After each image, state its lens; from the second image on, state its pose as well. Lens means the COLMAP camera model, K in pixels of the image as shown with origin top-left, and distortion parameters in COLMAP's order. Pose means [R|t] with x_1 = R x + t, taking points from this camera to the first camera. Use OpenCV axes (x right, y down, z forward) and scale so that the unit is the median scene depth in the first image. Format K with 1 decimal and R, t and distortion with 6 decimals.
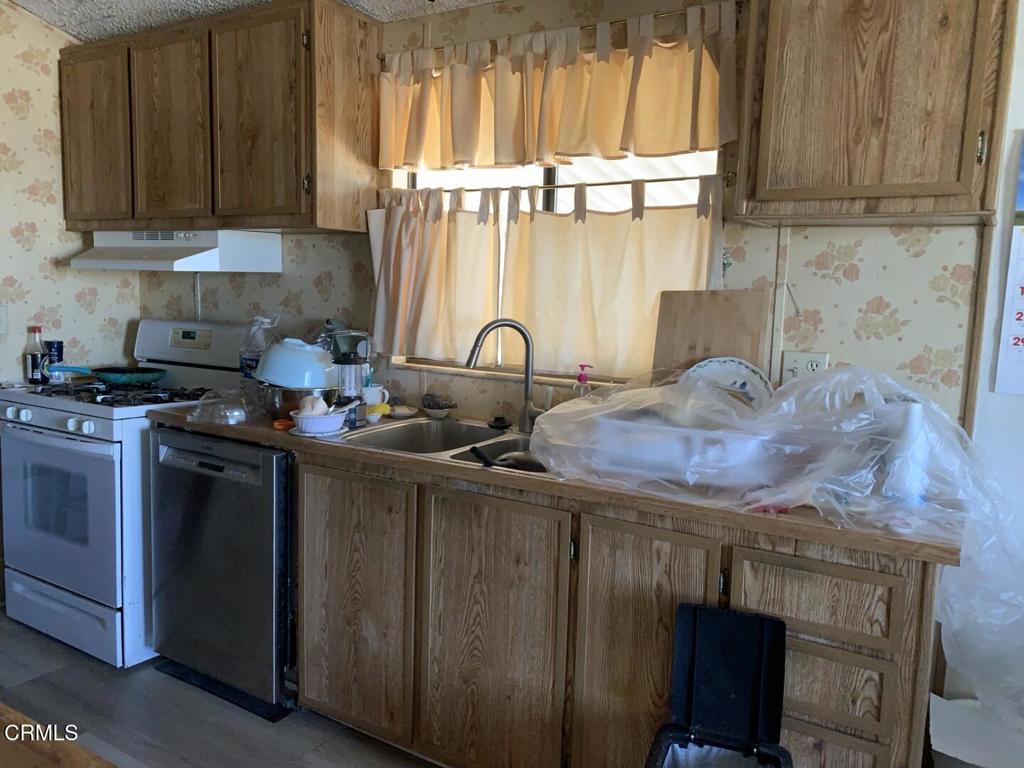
lens RADIAL K [[790.9, 0, 505.3], [0, 790.9, 387.9], [0, 0, 1]] dist [0.040665, -0.035581]
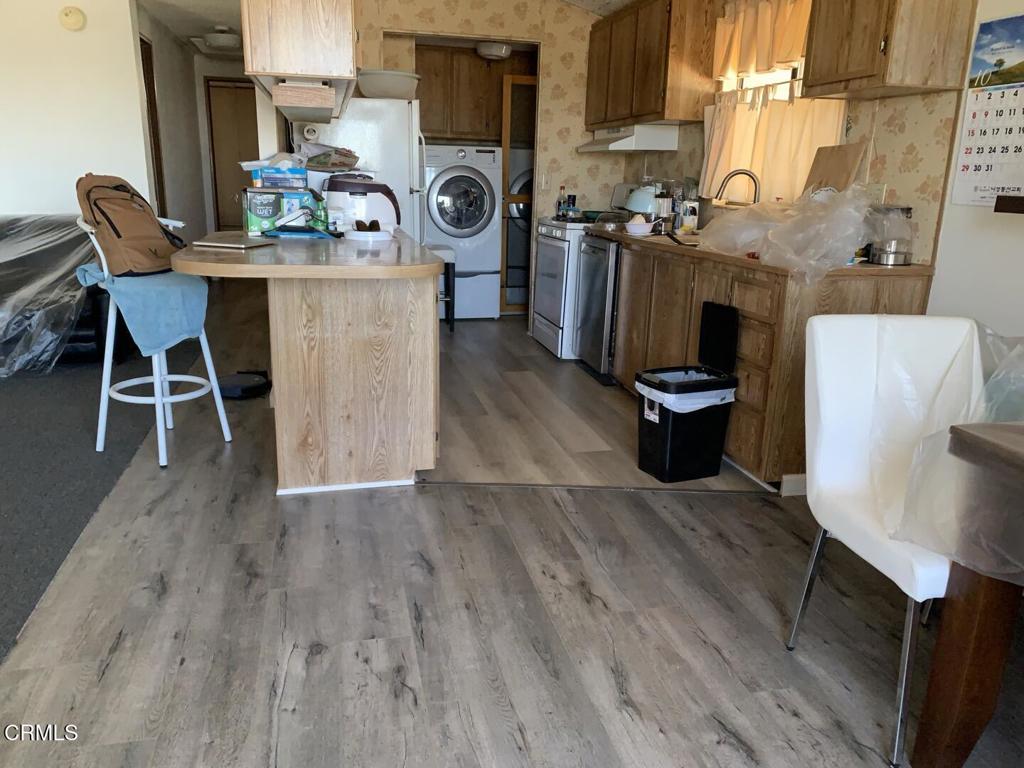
lens RADIAL K [[790.9, 0, 505.3], [0, 790.9, 387.9], [0, 0, 1]] dist [0.040665, -0.035581]
pose [[0.699501, 0.175207, -0.692821, 0.807542], [-0.099132, 0.983897, 0.148728, 0.148487], [0.707722, -0.035355, 0.705606, -0.486452]]
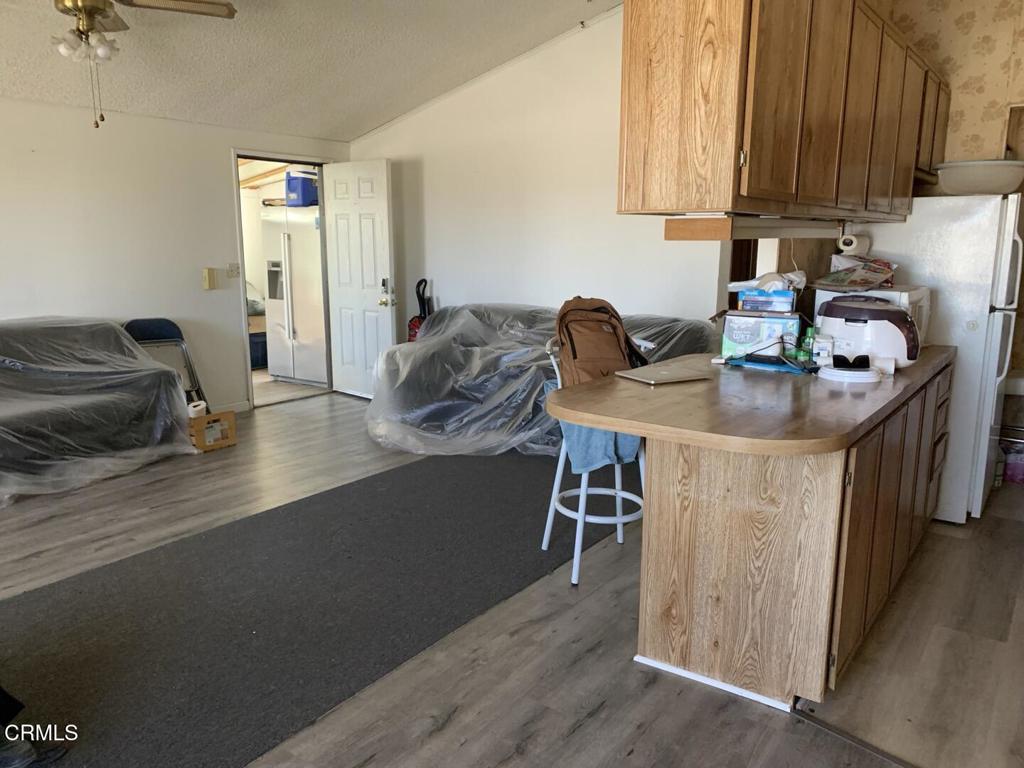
lens RADIAL K [[780.2, 0, 513.6], [0, 780.2, 389.3], [0, 0, 1]] dist [0.037785, -0.028169]
pose [[-0.068270, 0.158828, -0.984943, 0.760536], [-0.140794, 0.975832, 0.167118, 0.018973], [0.987682, 0.150084, -0.044258, -0.083163]]
